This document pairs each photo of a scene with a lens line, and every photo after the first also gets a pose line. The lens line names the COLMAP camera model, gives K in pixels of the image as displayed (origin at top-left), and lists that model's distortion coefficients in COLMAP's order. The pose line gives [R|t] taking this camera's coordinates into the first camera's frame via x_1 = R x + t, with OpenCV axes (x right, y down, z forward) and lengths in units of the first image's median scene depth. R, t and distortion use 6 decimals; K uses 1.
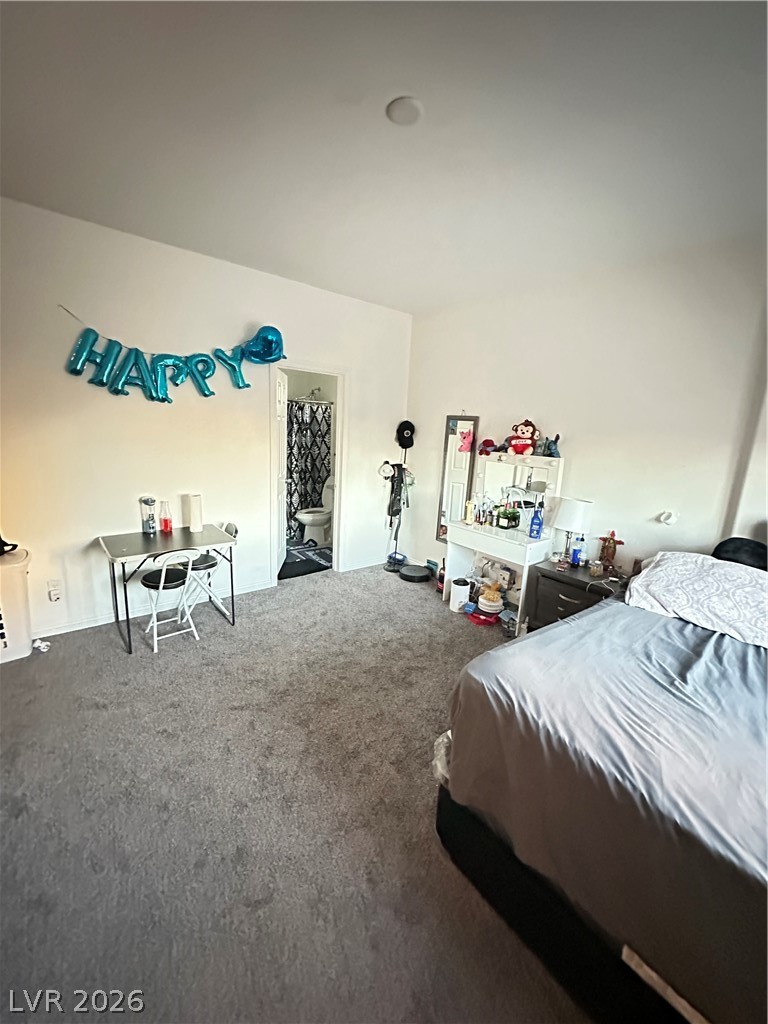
lens RADIAL K [[411.1, 0, 386.1], [0, 411.1, 511.0], [0, 0, 1]] dist [0.001199, 0.000038]
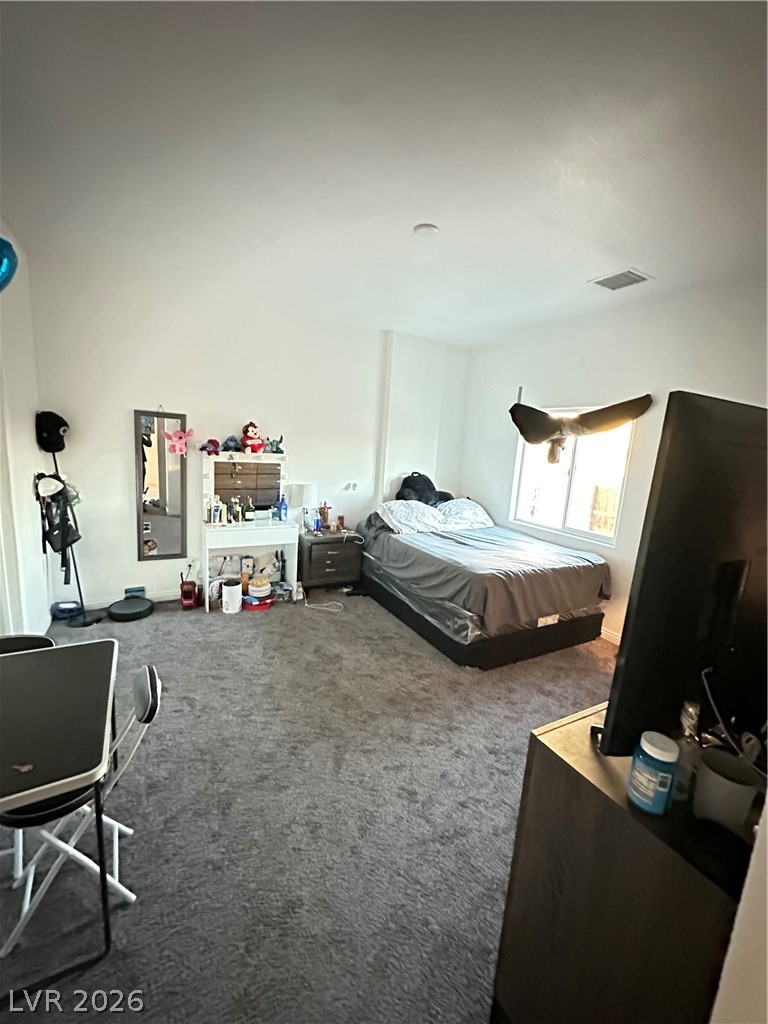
lens RADIAL K [[411.1, 0, 380.7], [0, 411.1, 510.2], [0, 0, 1]] dist [0.001199, 0.000038]
pose [[0.171034, -0.208129, 0.963032, -0.597446], [0.142938, 0.972335, 0.184754, -0.116531], [-0.974842, 0.106055, 0.196051, 0.368307]]
